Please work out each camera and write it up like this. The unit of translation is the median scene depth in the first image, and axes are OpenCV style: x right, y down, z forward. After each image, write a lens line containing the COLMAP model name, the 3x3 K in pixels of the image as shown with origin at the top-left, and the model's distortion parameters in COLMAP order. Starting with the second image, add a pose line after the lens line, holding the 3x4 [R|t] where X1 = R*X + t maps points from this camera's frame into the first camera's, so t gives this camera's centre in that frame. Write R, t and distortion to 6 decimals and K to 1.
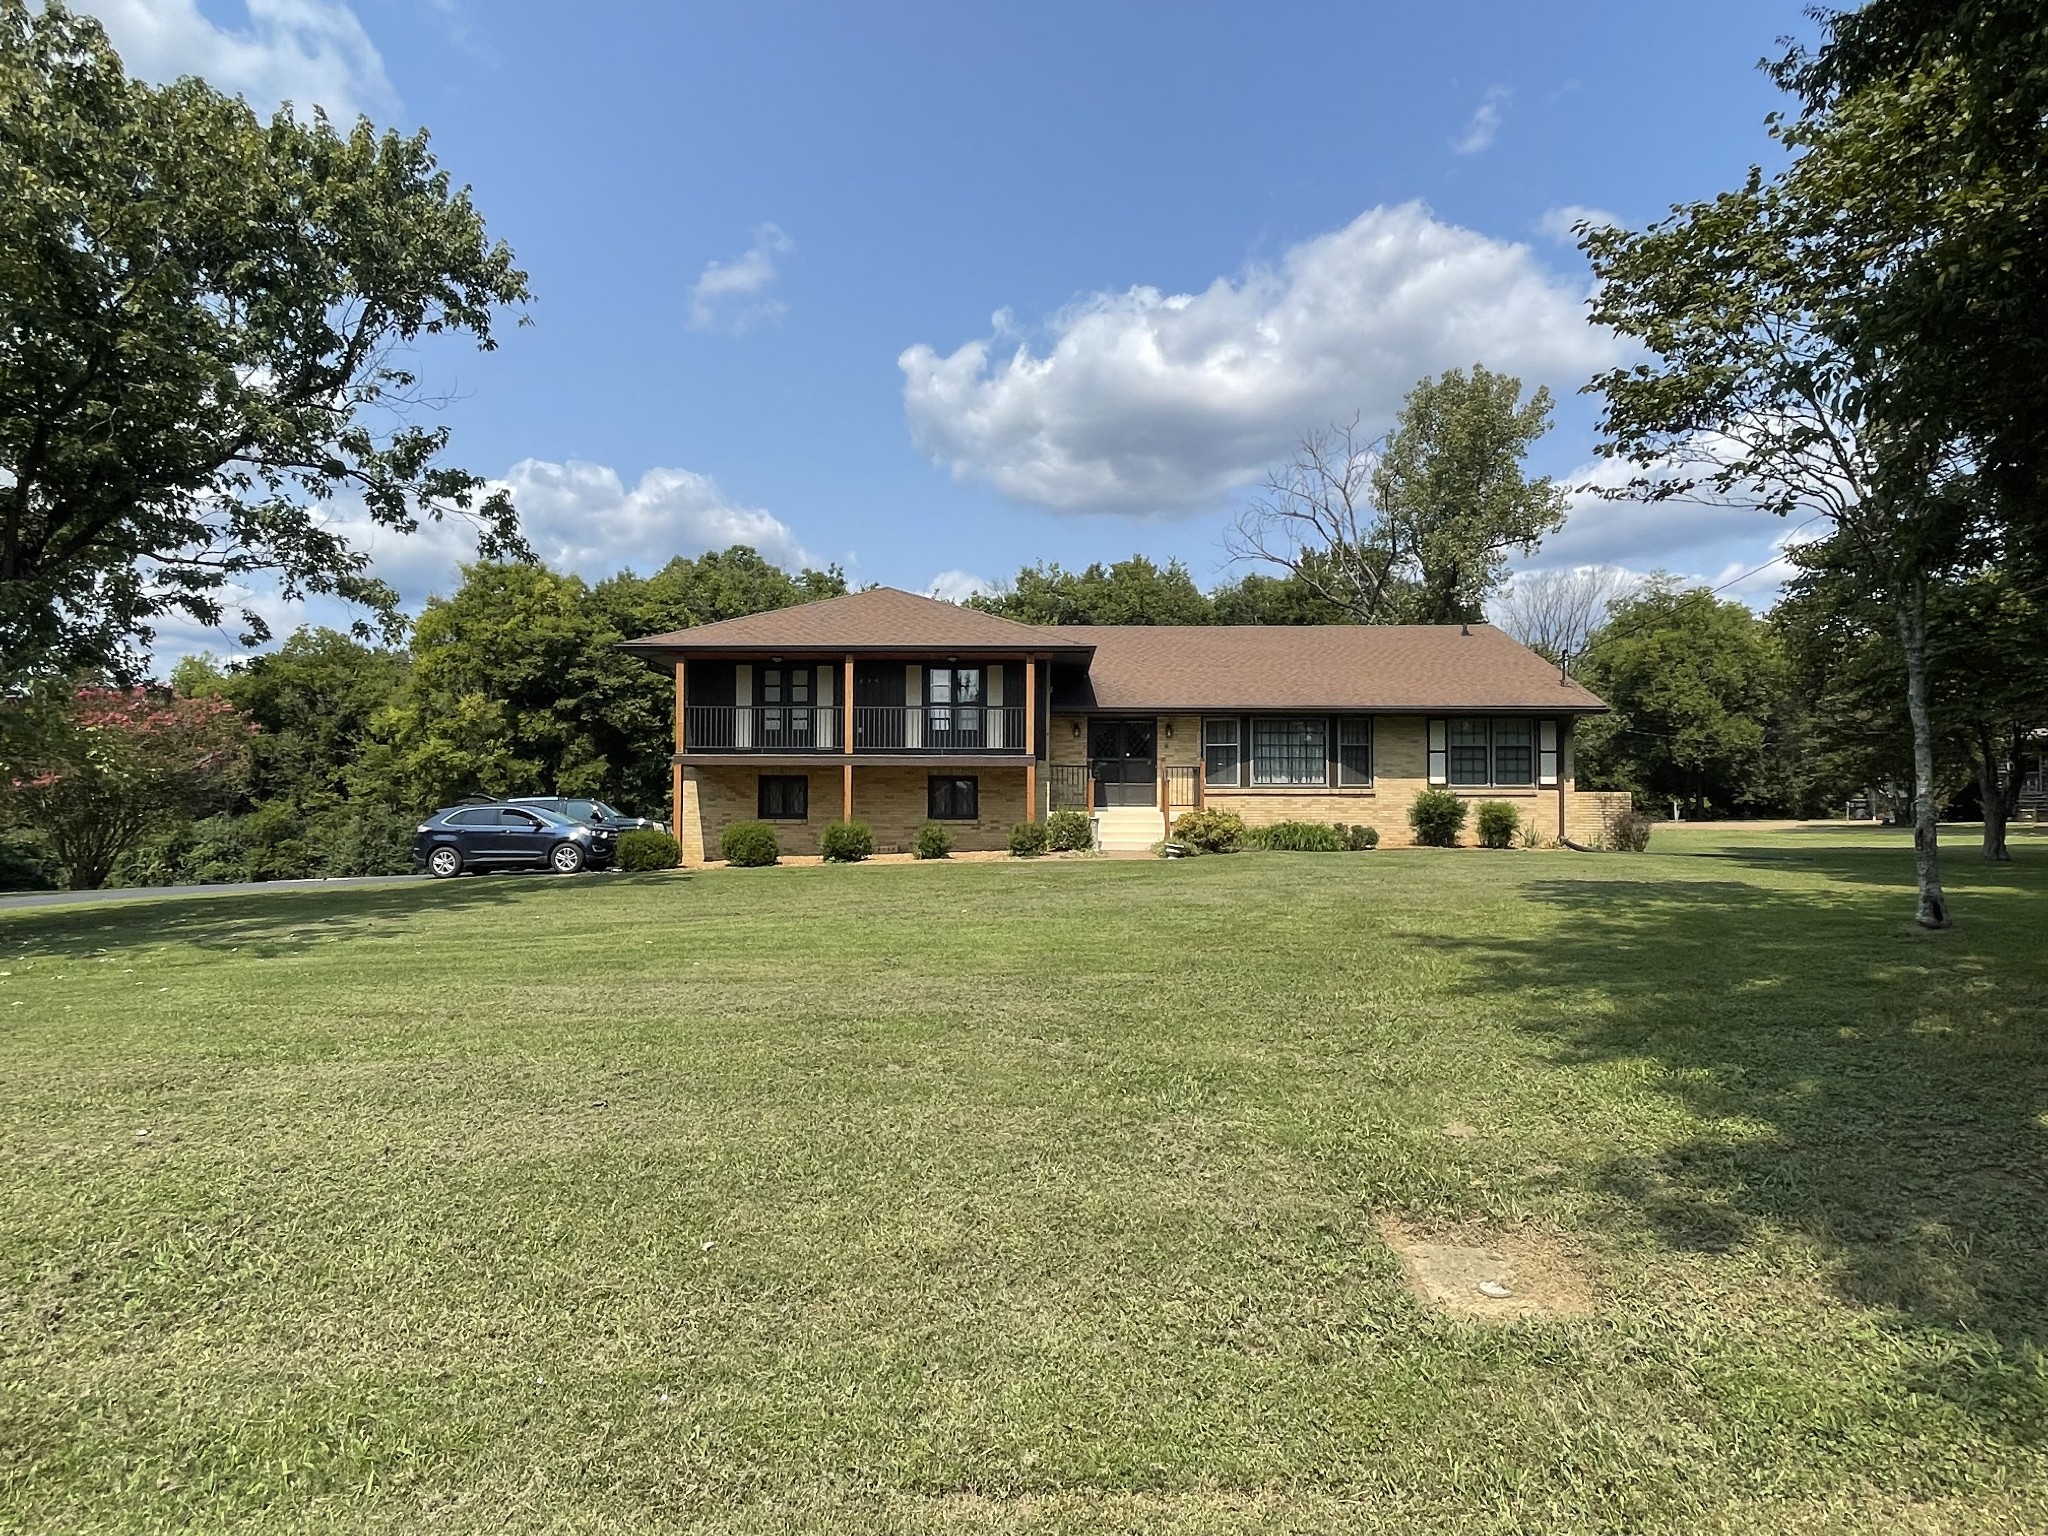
lens RADIAL K [[1199.2, 0, 1024.0], [0, 1199.2, 768.0], [0, 0, 1]] dist [0.030152, -0.000855]
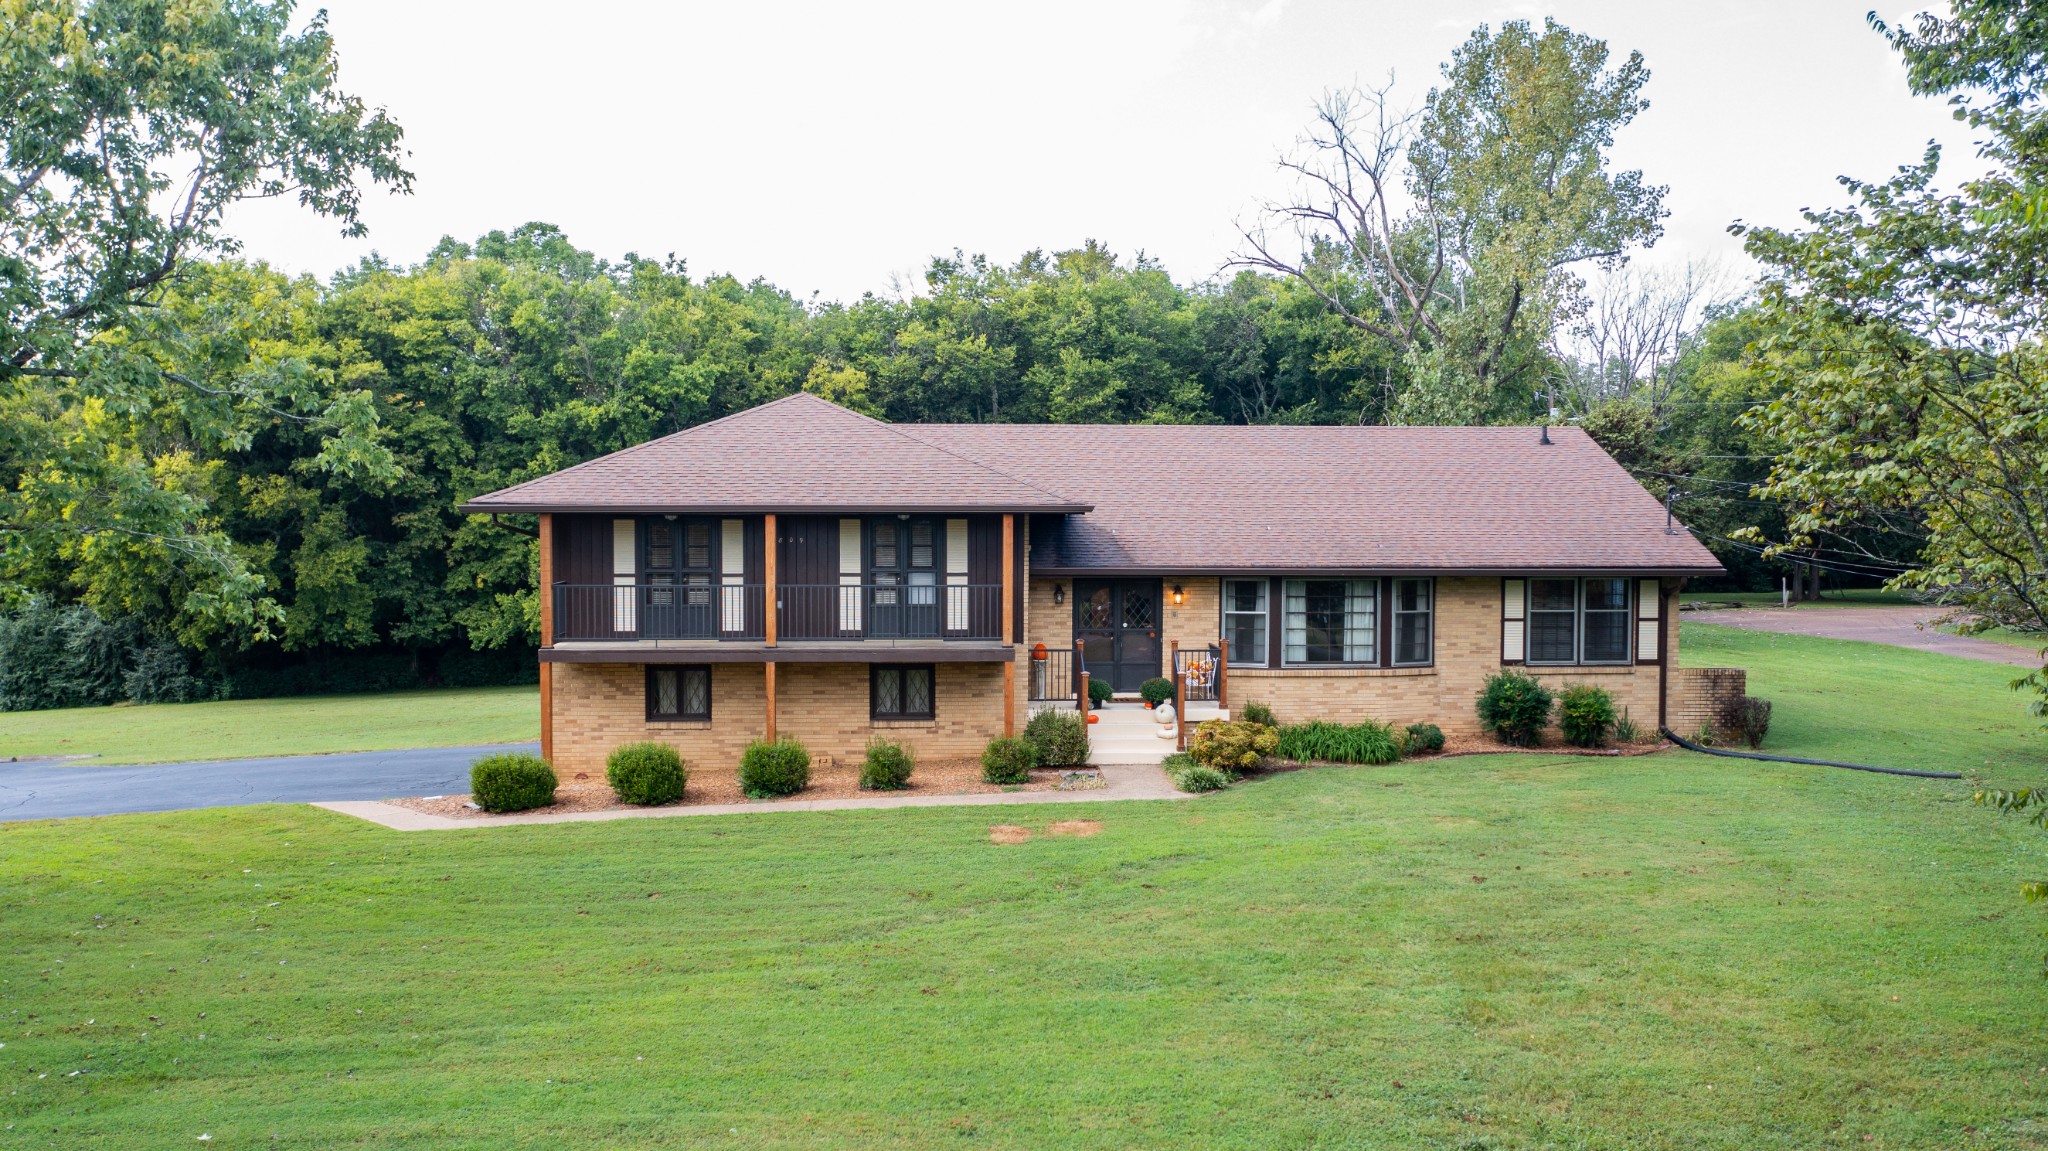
lens RADIAL K [[1669.2, 0, 1040.6], [0, 1669.2, 578.9], [0, 0, 1]] dist [0.001957, 0.011139]
pose [[0.996832, -0.005547, 0.079337, -0.051663], [0.000358, 0.997867, 0.065274, -0.109447], [-0.079530, -0.065039, 0.994708, -0.061691]]
